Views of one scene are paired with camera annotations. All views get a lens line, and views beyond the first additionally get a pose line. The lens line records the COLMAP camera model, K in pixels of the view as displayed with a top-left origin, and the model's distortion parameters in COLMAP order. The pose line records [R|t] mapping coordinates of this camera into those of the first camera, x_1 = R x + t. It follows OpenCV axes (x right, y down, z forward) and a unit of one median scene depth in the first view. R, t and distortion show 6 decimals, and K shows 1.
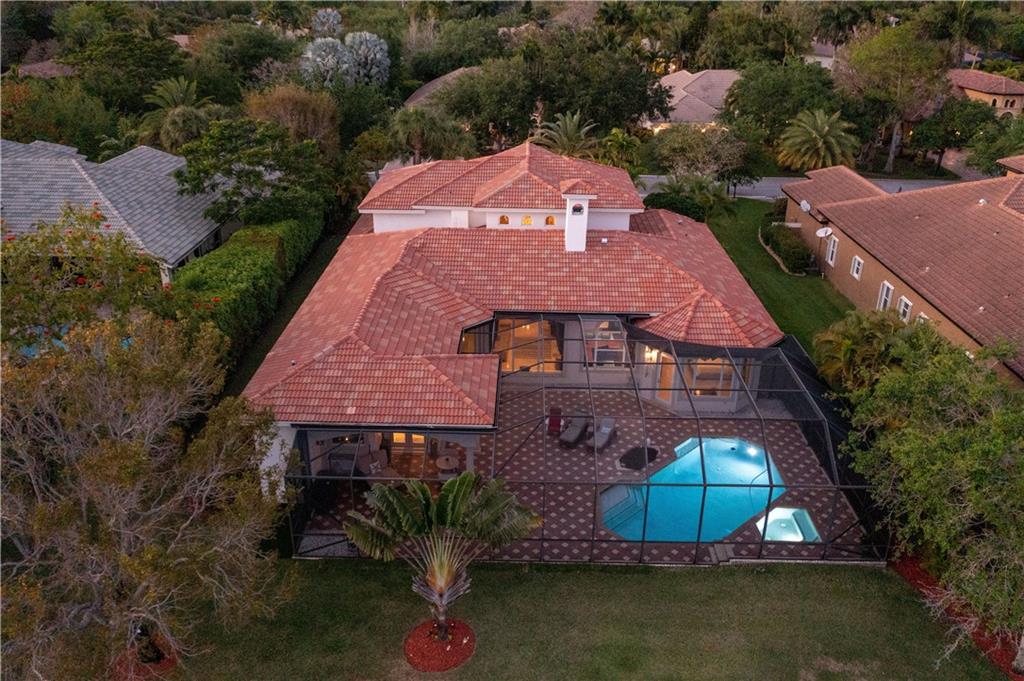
lens RADIAL K [[808.6, 0, 512.0], [0, 808.6, 340.5], [0, 0, 1]] dist [-0.014403, 0.009941]
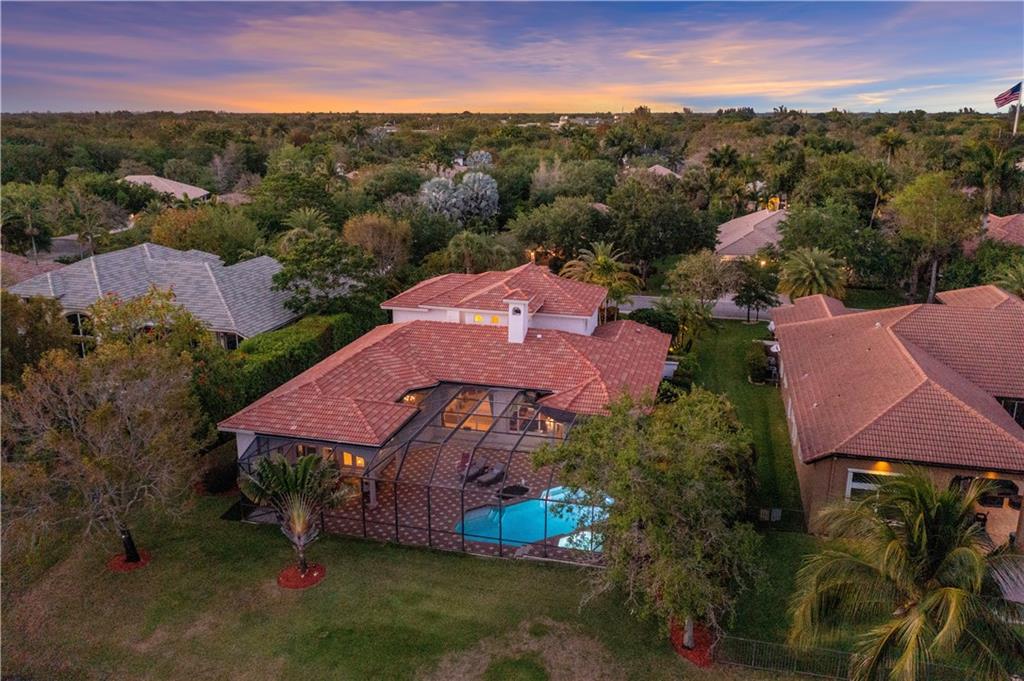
lens RADIAL K [[810.1, 0, 512.0], [0, 810.1, 340.5], [0, 0, 1]] dist [-0.015315, 0.002262]
pose [[0.972502, 0.057644, -0.225650, 0.400164], [-0.091444, 0.985586, -0.142330, 0.079808], [0.214193, 0.159051, 0.963755, -0.291279]]
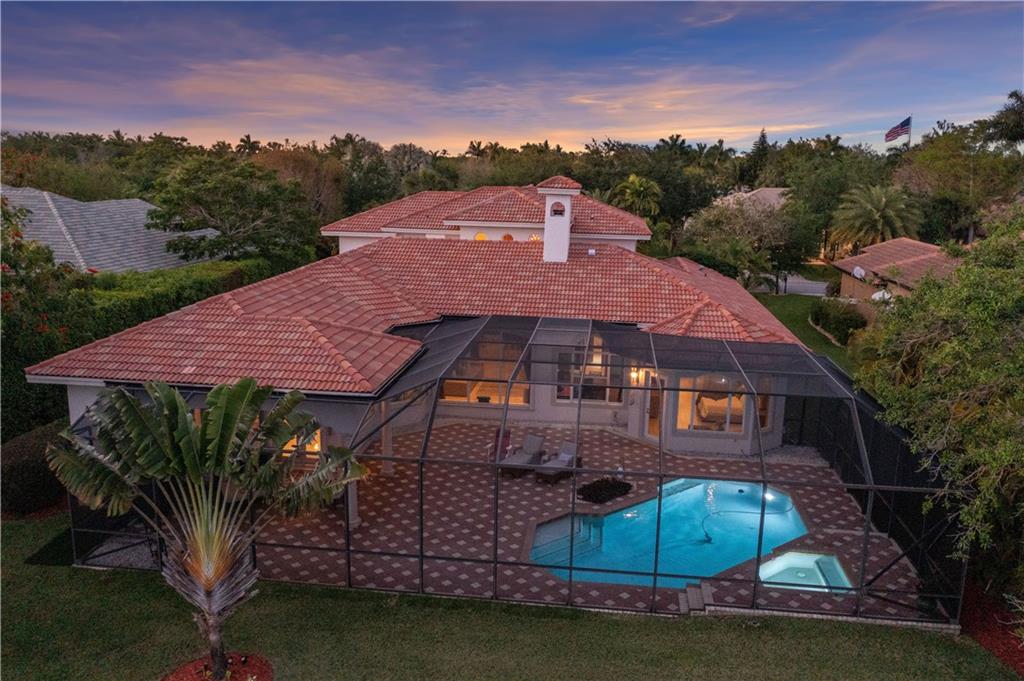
lens RADIAL K [[810.1, 0, 512.0], [0, 810.1, 340.5], [0, 0, 1]] dist [-0.015315, 0.002262]
pose [[0.994813, 0.032740, -0.096308, 0.126385], [-0.052342, 0.976582, -0.208681, 0.152538], [0.087221, 0.212639, 0.973230, 0.232103]]
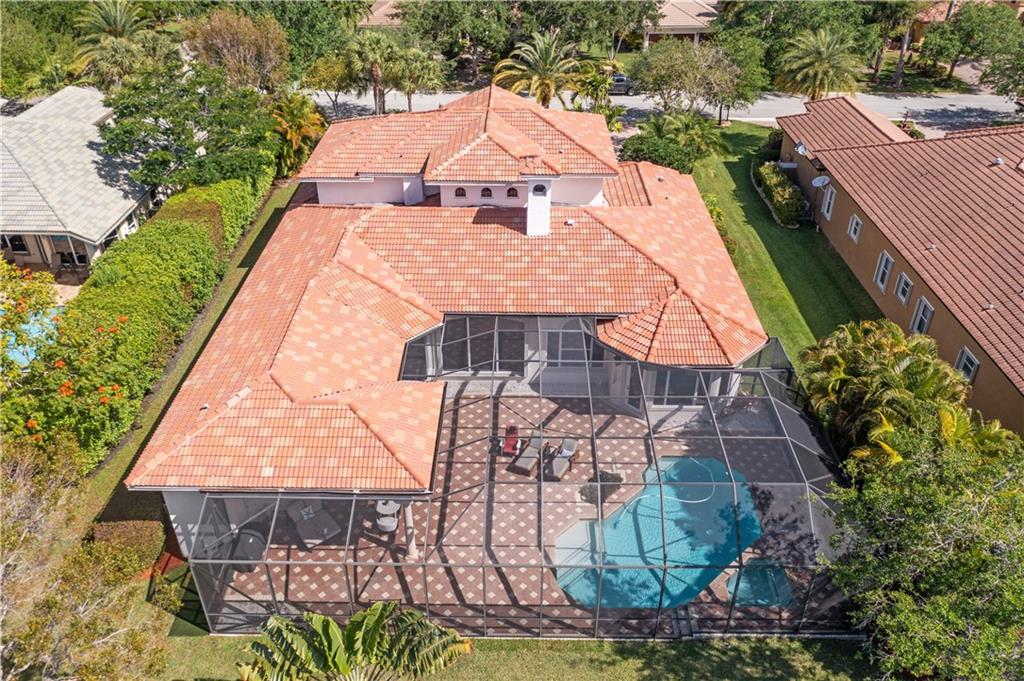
lens RADIAL K [[798.0, 0, 512.0], [0, 798.0, 340.5], [0, 0, 1]] dist [-0.014201, -0.002876]
pose [[0.999917, -0.012889, -0.000174, 0.052888], [0.012766, 0.988337, 0.151746, -0.140274], [-0.001784, -0.151736, 0.988420, 0.126418]]
